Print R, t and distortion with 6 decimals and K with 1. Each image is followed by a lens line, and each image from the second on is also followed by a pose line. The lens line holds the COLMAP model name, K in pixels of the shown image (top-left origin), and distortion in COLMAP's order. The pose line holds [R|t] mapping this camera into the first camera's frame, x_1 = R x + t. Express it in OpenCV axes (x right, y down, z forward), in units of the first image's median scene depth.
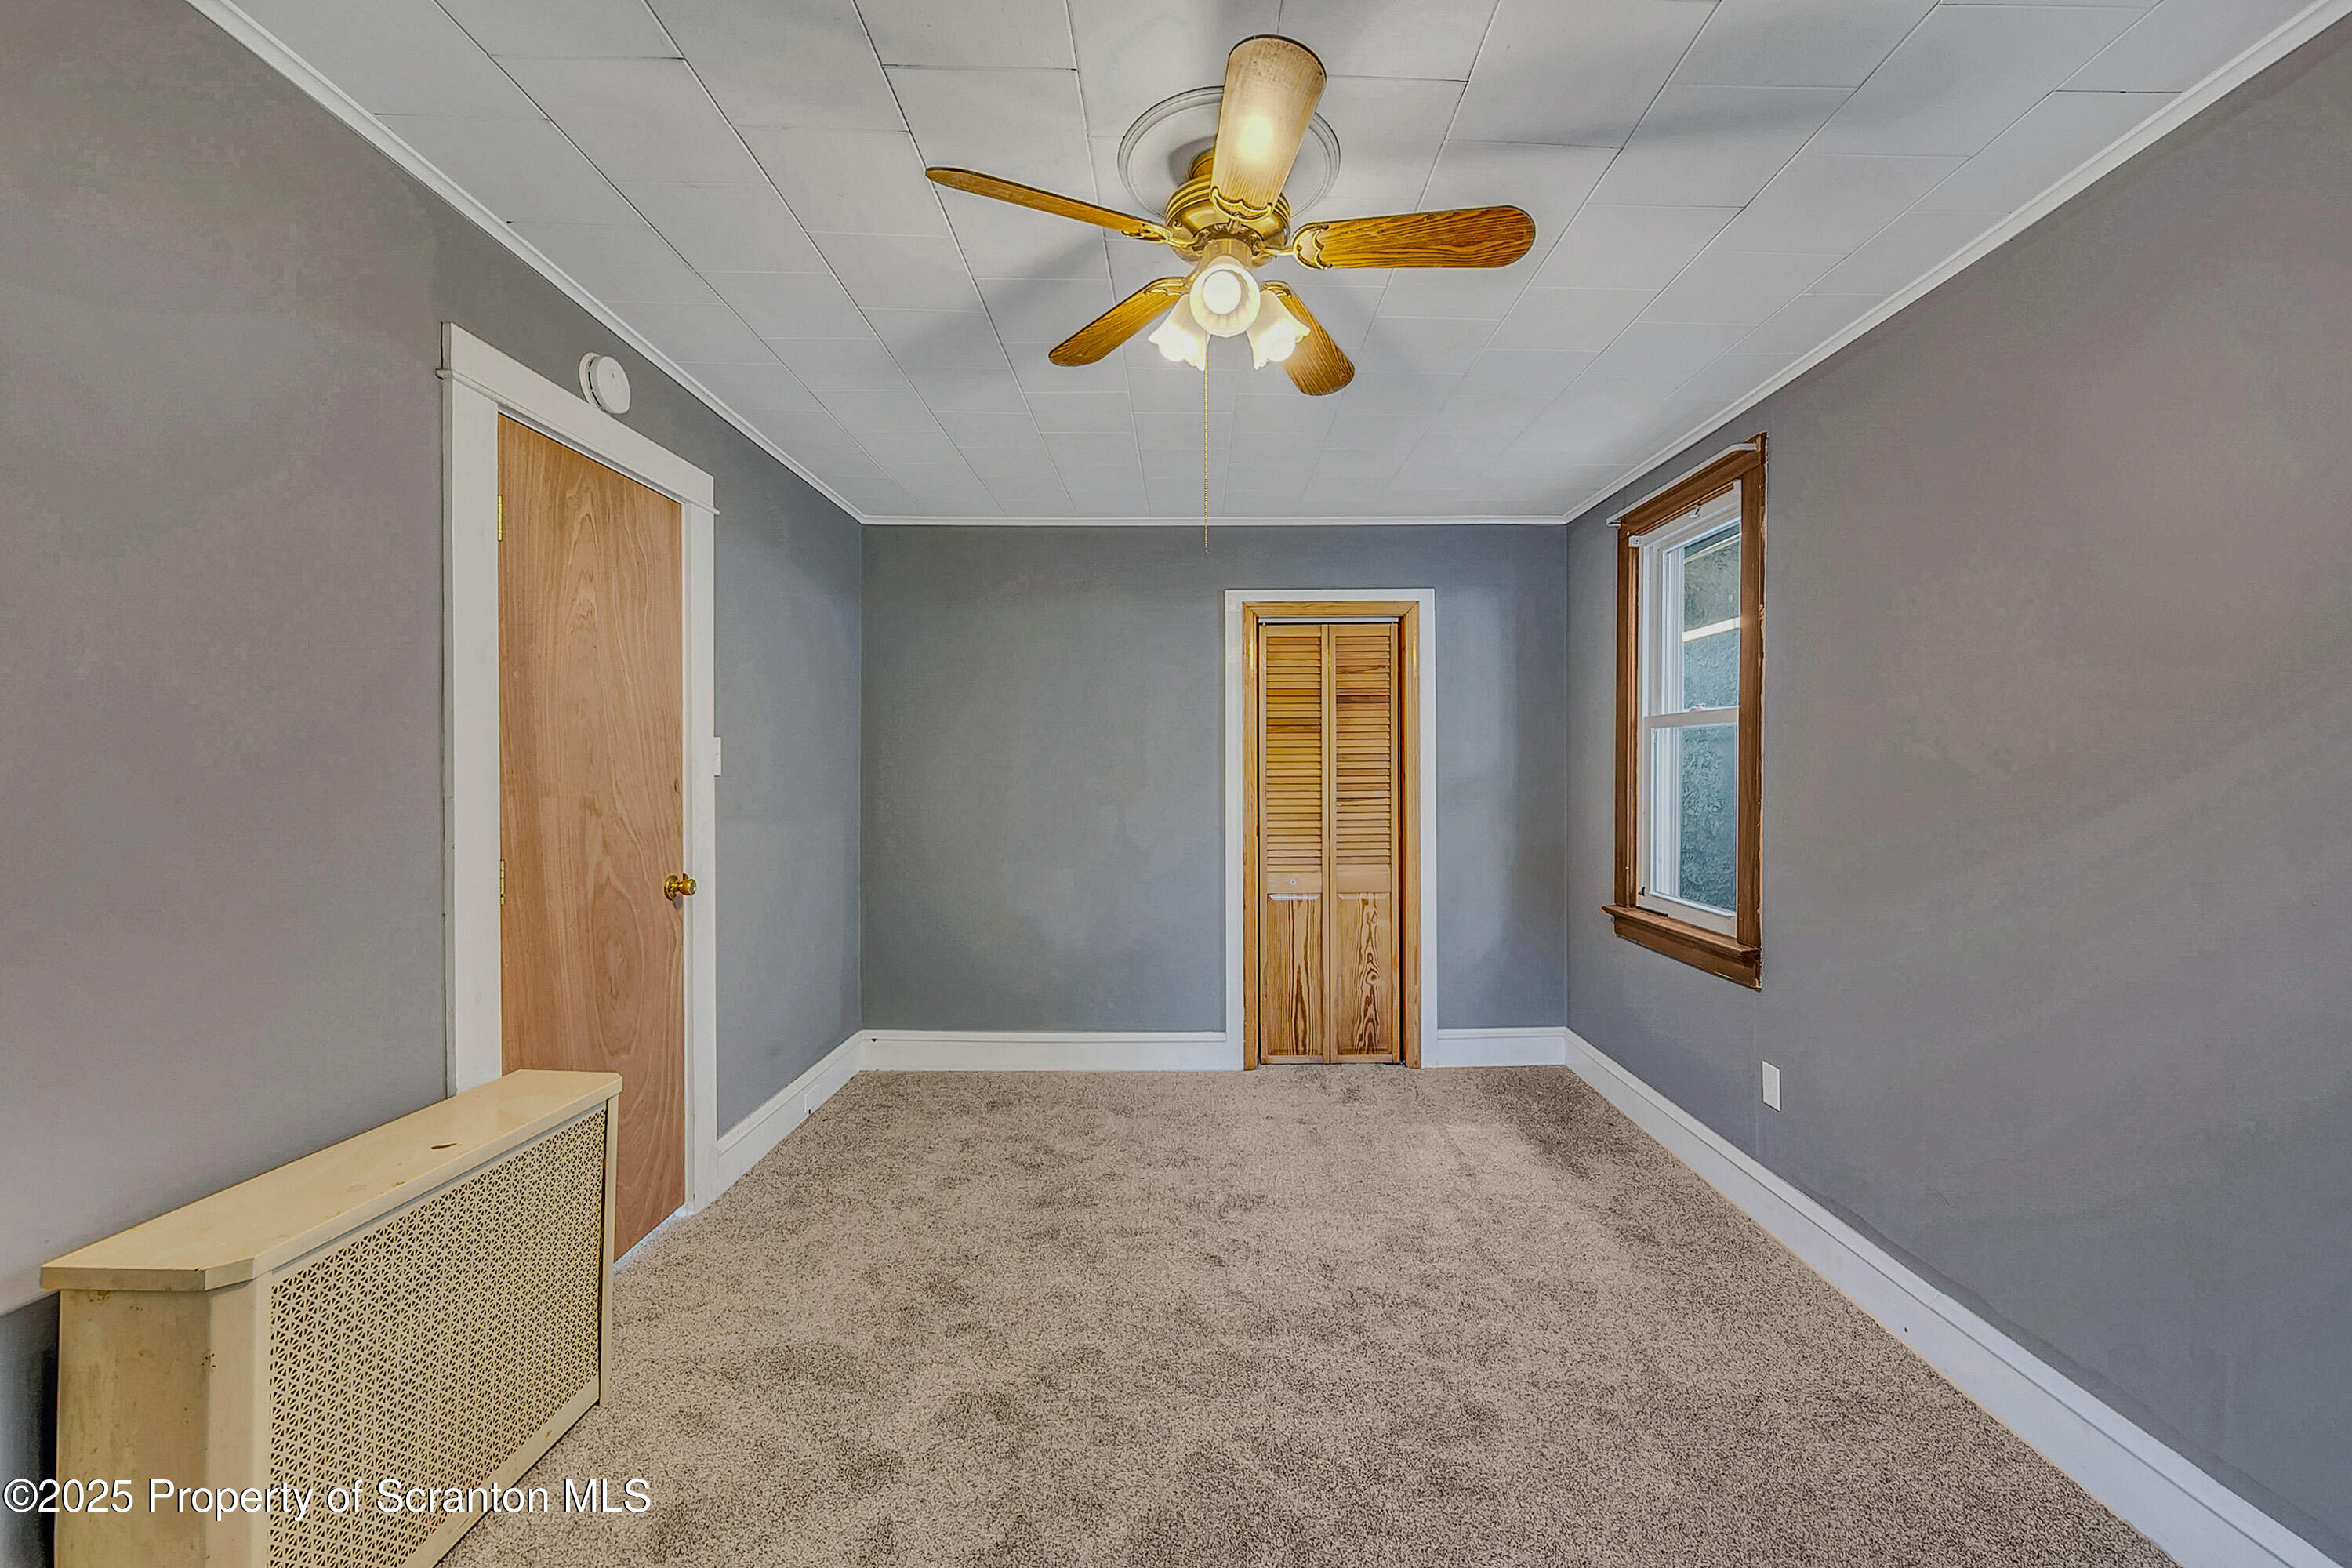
lens RADIAL K [[961.6, 0, 1176.0], [0, 961.6, 784.0], [0, 0, 1]] dist [-0.016884, 0.000300]
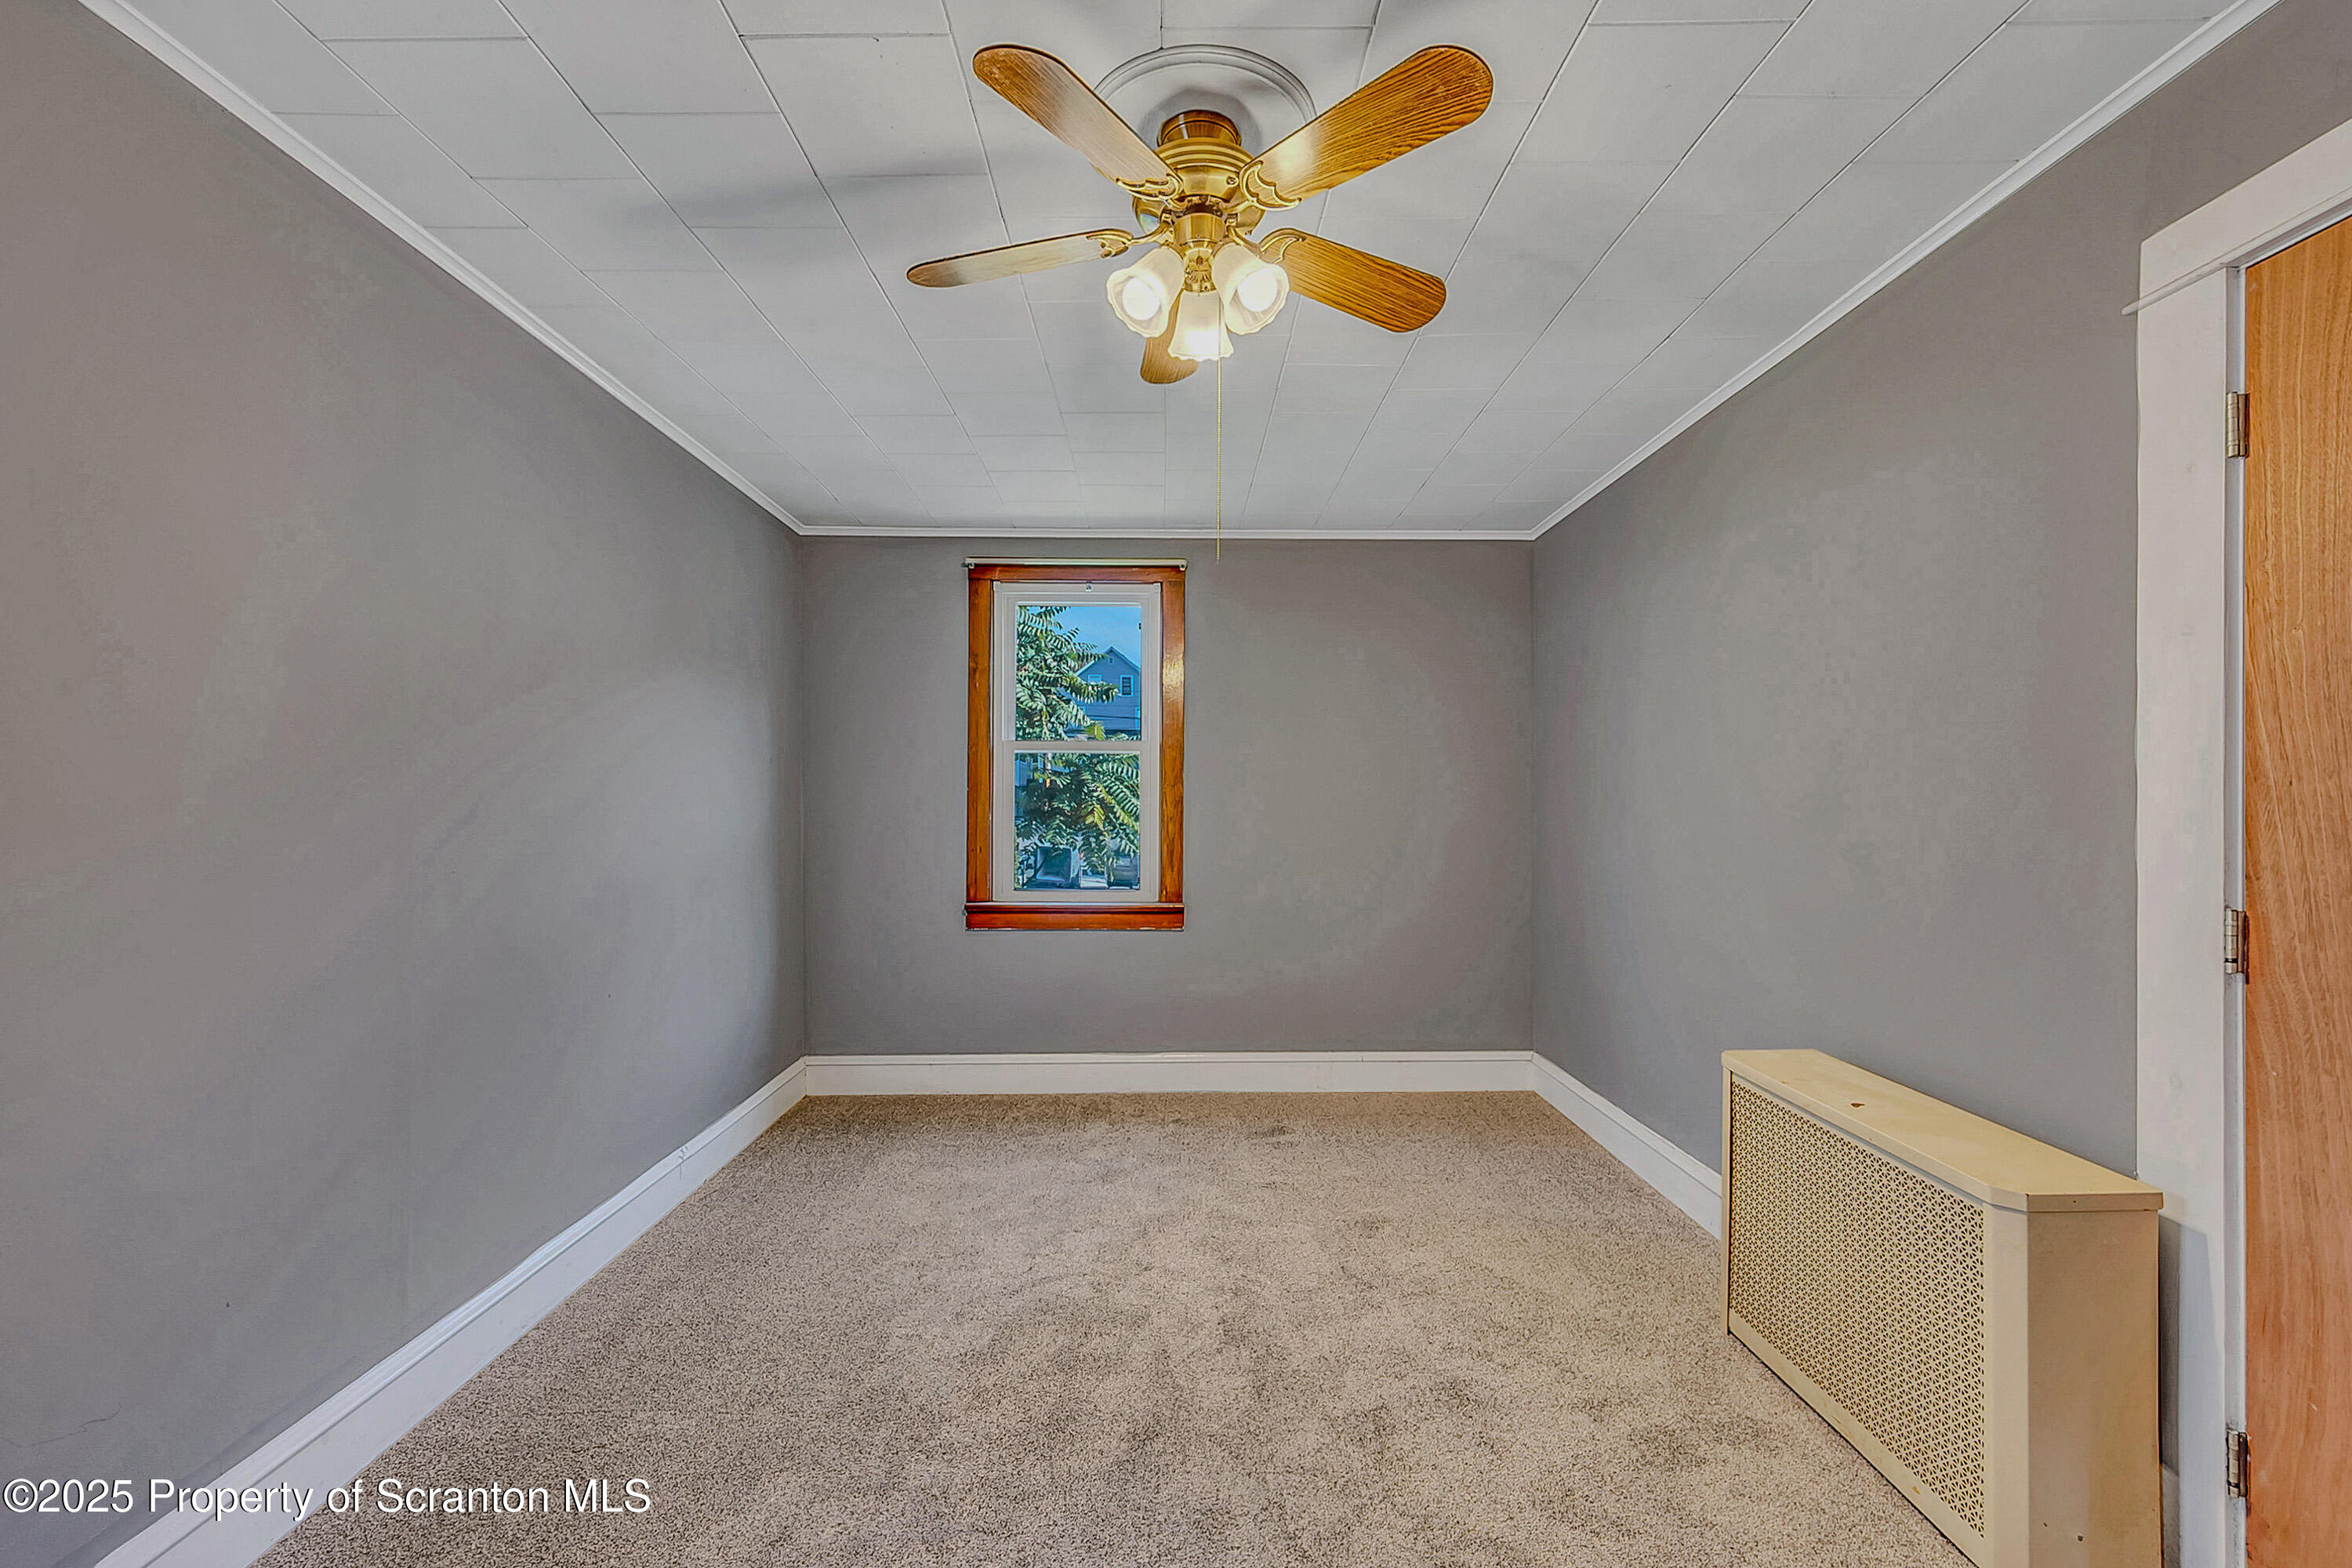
lens RADIAL K [[961.6, 0, 1176.0], [0, 961.6, 784.0], [0, 0, 1]] dist [-0.016884, 0.000300]
pose [[-0.999345, -0.000970, -0.036187, 0.122667], [-0.000690, 0.999970, -0.007748, -0.010323], [0.036194, -0.007718, -0.999315, 2.137558]]
